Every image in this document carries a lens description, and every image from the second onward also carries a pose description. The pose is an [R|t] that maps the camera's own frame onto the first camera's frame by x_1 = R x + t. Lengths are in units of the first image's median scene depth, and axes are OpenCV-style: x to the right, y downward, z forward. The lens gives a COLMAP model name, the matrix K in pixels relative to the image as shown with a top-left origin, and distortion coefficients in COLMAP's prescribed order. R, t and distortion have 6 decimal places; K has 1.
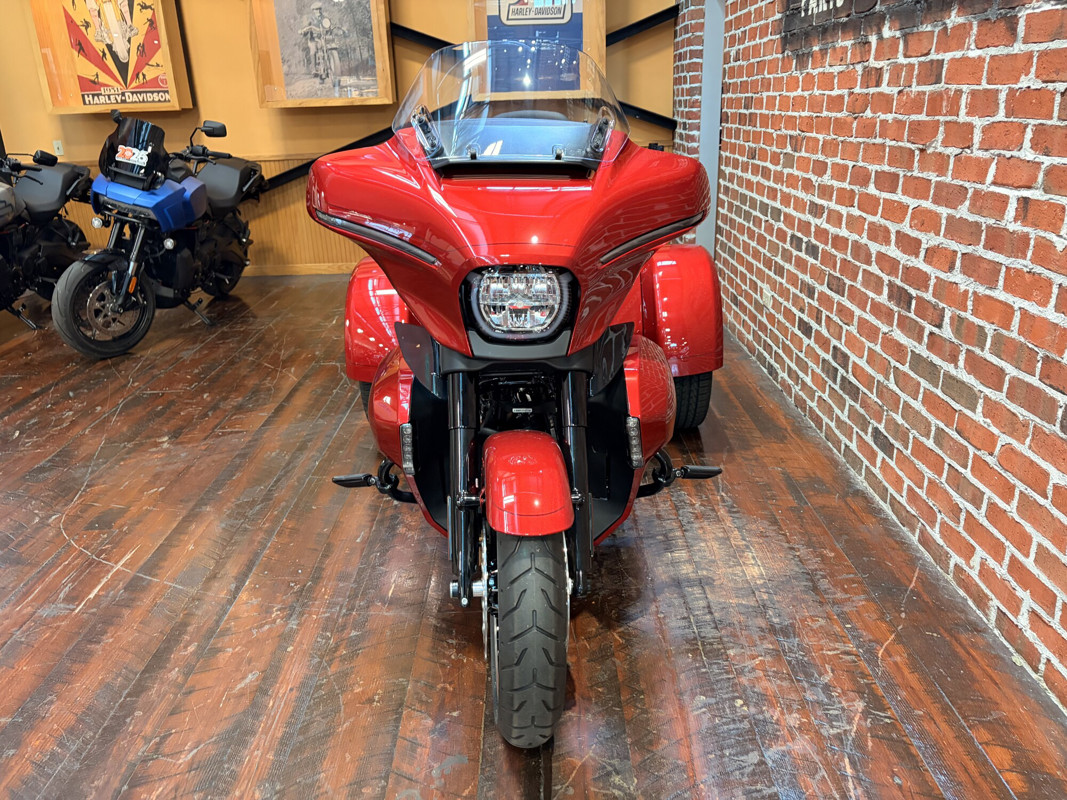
lens RADIAL K [[805.0, 0, 534.6], [0, 805.0, 395.2], [0, 0, 1]] dist [0.041298, -0.046089]
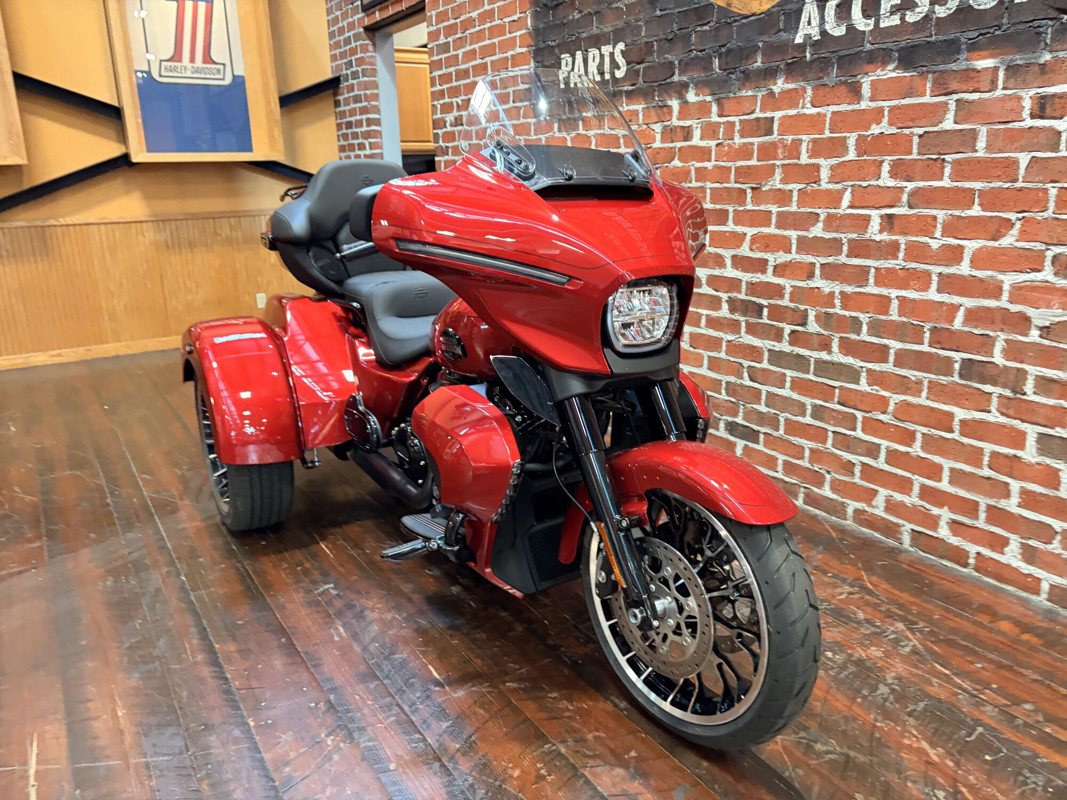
lens RADIAL K [[805.0, 0, 526.7], [0, 805.0, 391.2], [0, 0, 1]] dist [0.041298, -0.046089]
pose [[0.851385, -0.128430, 0.508575, -0.499575], [0.177116, 0.983006, -0.048266, 0.000808], [-0.493734, 0.131170, 0.859664, 0.152914]]
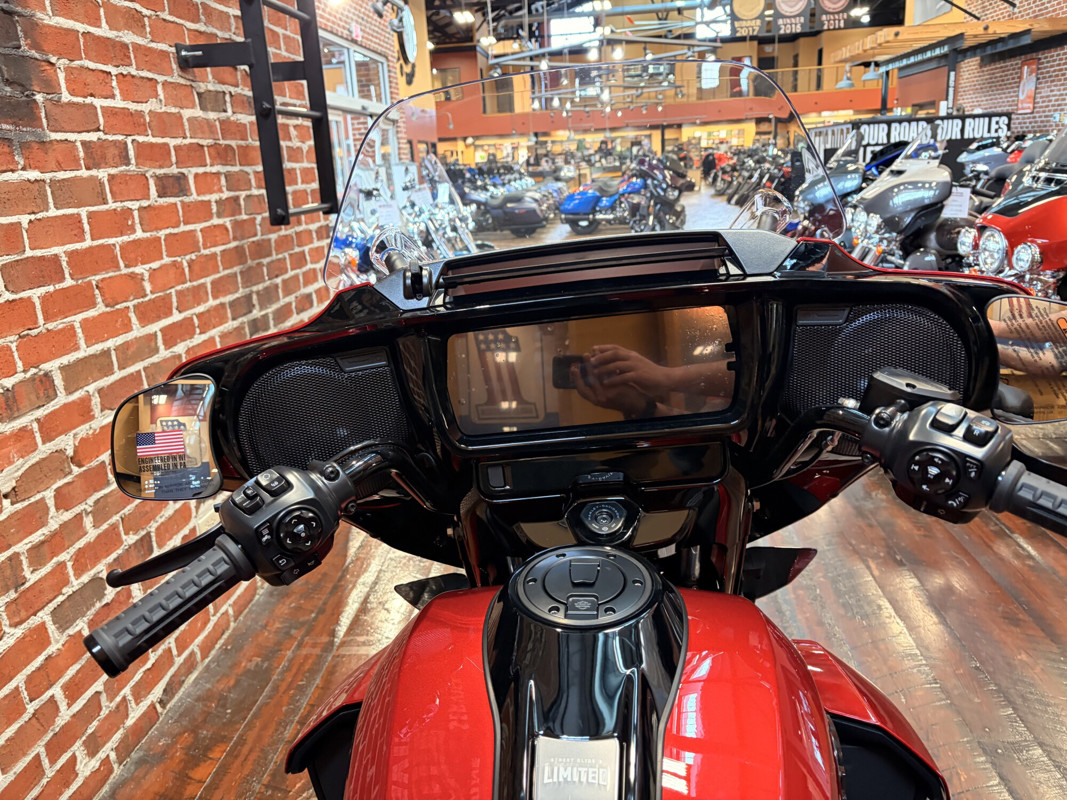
lens RADIAL K [[805.0, 0, 533.0], [0, 805.0, 399.9], [0, 0, 1]] dist [0.041298, -0.046089]
pose [[-0.991408, 0.060395, 0.116033, -0.039588], [0.117362, 0.802422, 0.585102, -0.434920], [-0.057770, 0.593693, -0.802616, 1.150295]]
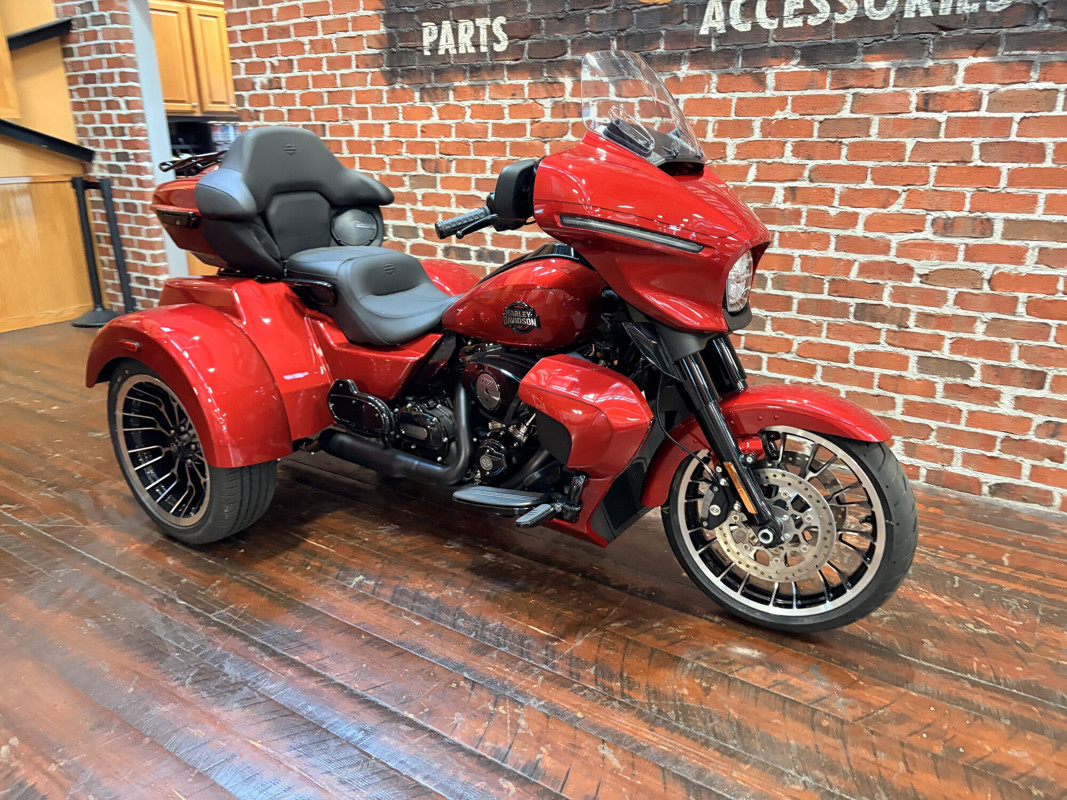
lens RADIAL K [[805.0, 0, 525.7], [0, 805.0, 401.3], [0, 0, 1]] dist [0.041298, -0.046089]
pose [[0.567098, -0.230744, 0.790669, -0.855693], [0.265710, 0.959885, 0.089549, -0.097146], [-0.779614, 0.159305, 0.605660, 0.413269]]
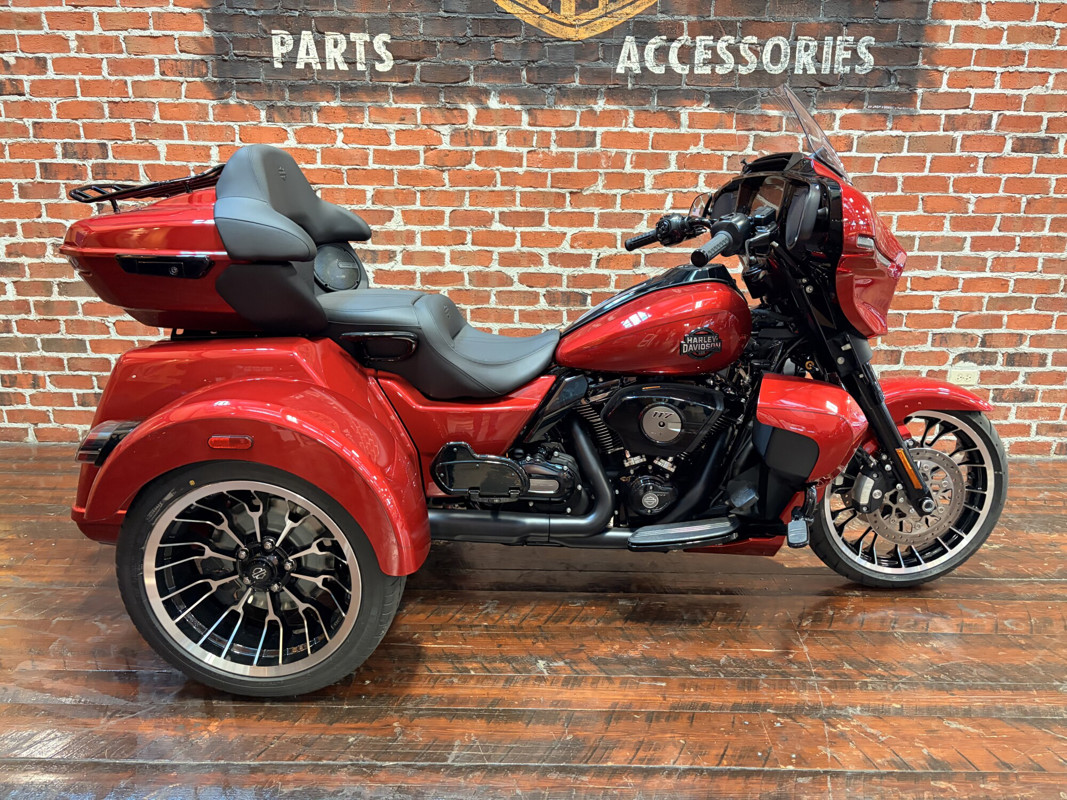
lens RADIAL K [[805.0, 0, 534.6], [0, 805.0, 403.0], [0, 0, 1]] dist [0.041298, -0.046089]
pose [[0.010044, -0.243590, 0.969826, -1.009281], [0.326133, 0.917638, 0.227105, -0.314956], [-0.945270, 0.314012, 0.088659, 1.080238]]
